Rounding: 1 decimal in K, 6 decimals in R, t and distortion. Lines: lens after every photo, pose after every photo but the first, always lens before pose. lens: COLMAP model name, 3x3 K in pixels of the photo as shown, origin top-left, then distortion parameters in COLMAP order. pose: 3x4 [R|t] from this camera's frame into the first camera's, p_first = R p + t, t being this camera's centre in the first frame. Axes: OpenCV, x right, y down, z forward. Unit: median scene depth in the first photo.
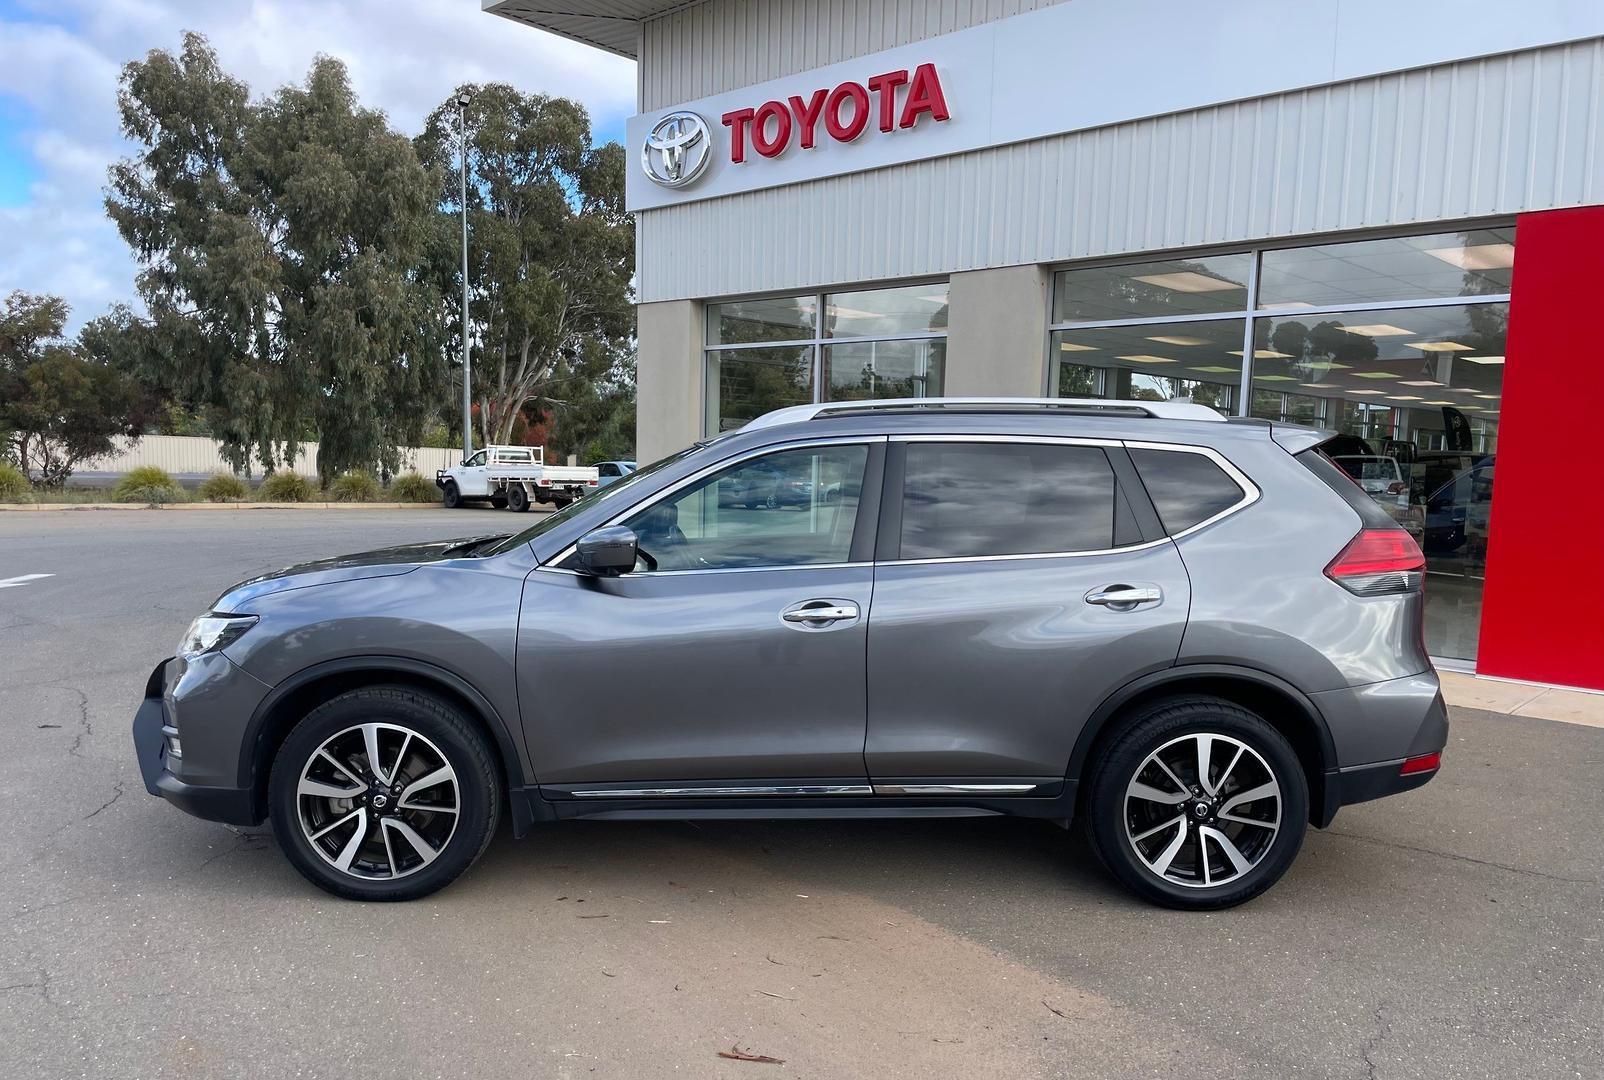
lens RADIAL K [[1222.6, 0, 808.6], [0, 1222.6, 592.8], [0, 0, 1]] dist [0.079388, -0.105194]
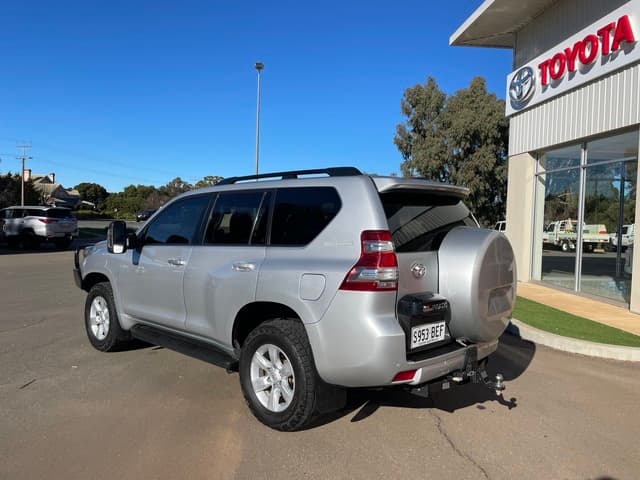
lens RADIAL K [[485.7, 0, 323.3], [0, 485.7, 236.0], [0, 0, 1]] dist [0.094561, -0.128851]
pose [[0.746108, 0.017684, -0.665590, 0.288553], [-0.079963, 0.994792, -0.063206, -0.018634], [0.661006, 0.100381, 0.743636, 0.210277]]
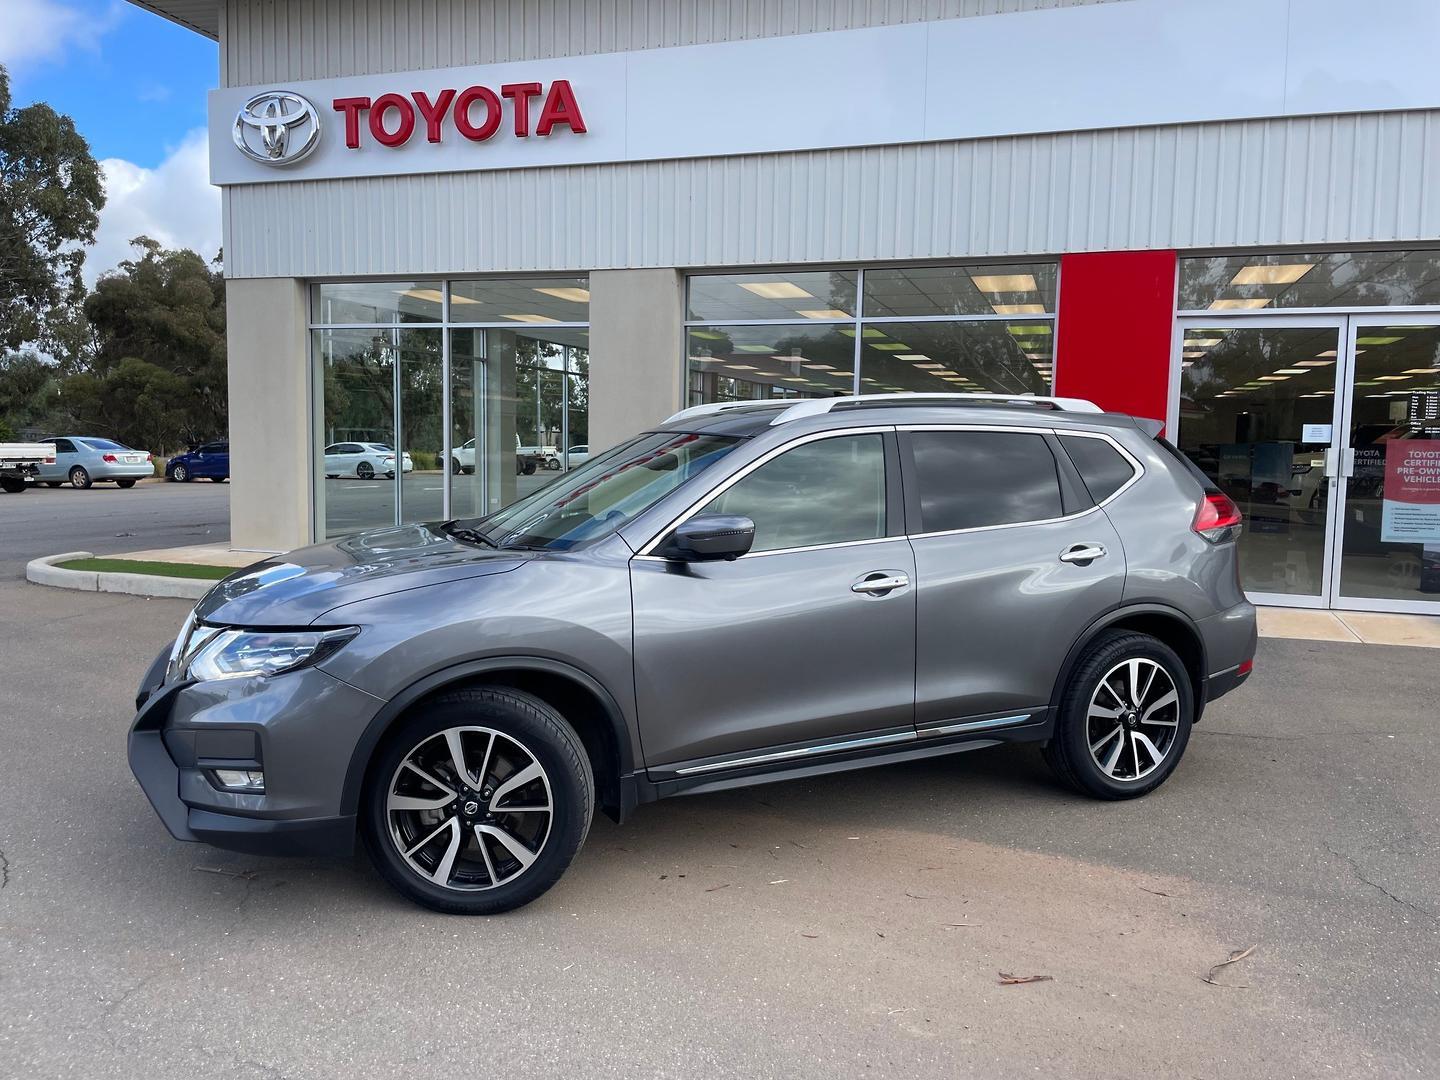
lens RADIAL K [[1092.9, 0, 727.4], [0, 1092.9, 531.1], [0, 0, 1]] dist [0.094561, -0.128851]
pose [[0.906362, -0.044409, 0.420161, -0.228196], [0.051708, 0.998644, -0.005992, -0.013756], [-0.419325, 0.027157, 0.907430, 0.058112]]
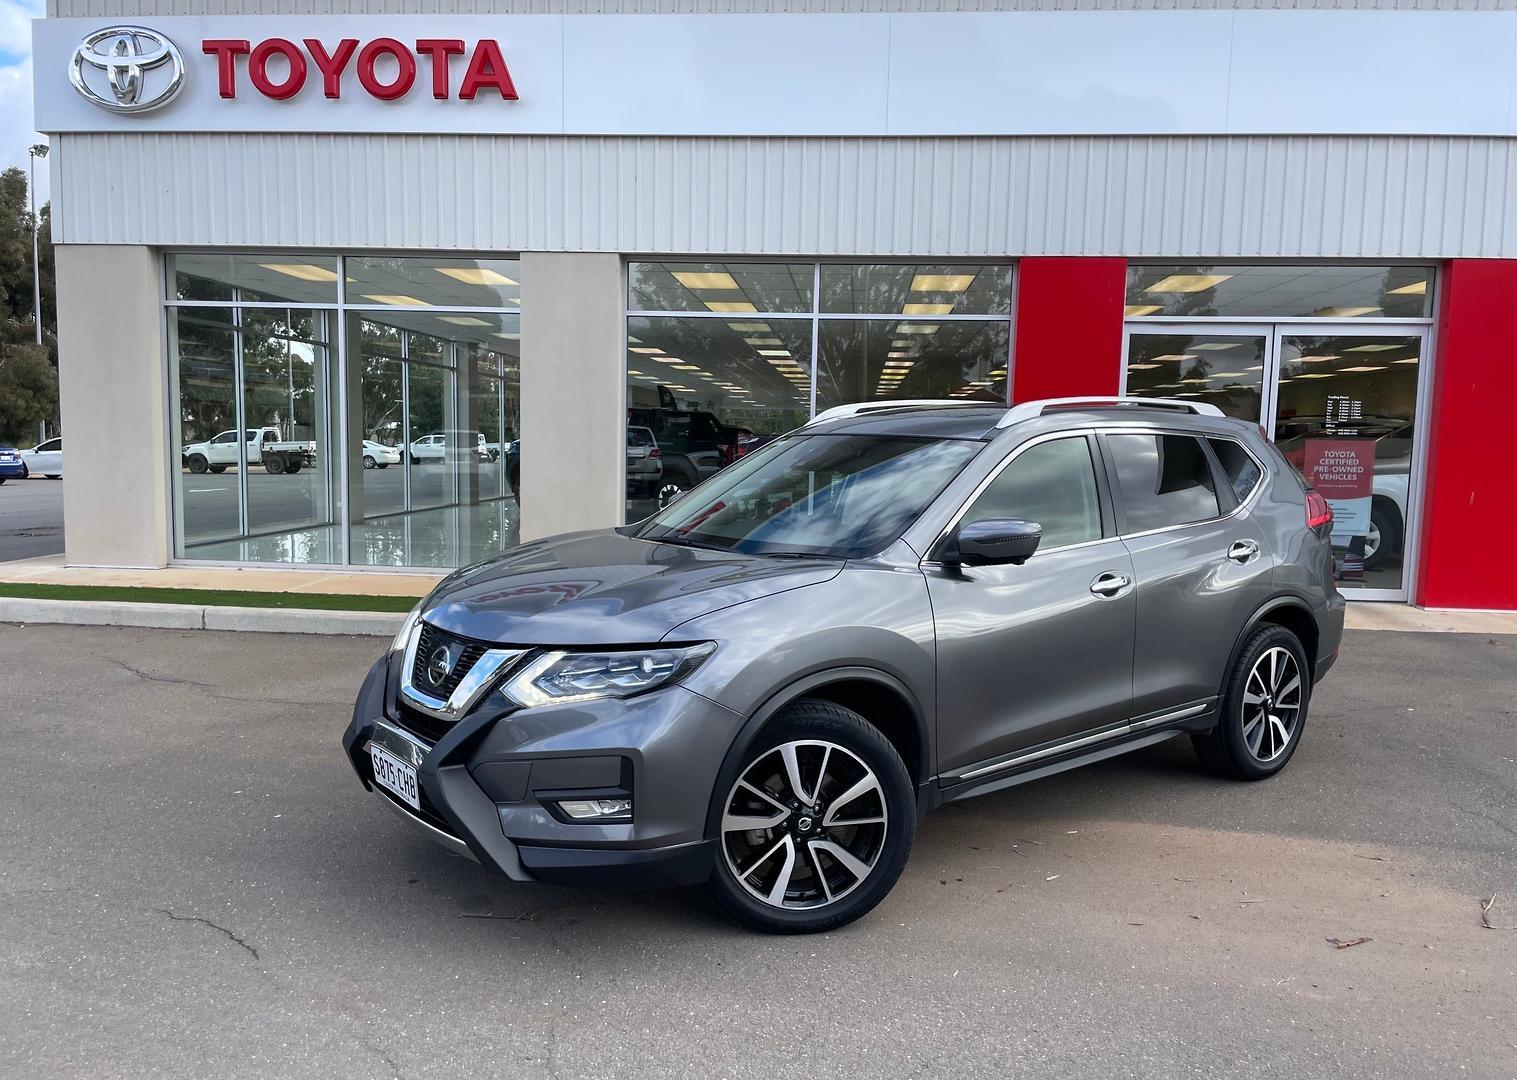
lens RADIAL K [[1158.7, 0, 760.9], [0, 1158.7, 556.7], [0, 0, 1]] dist [0.084737, -0.110188]
pose [[0.782497, -0.070830, 0.618612, -0.391885], [0.067650, 0.997299, 0.028617, -0.026110], [-0.618968, 0.019456, 0.785175, 0.141403]]
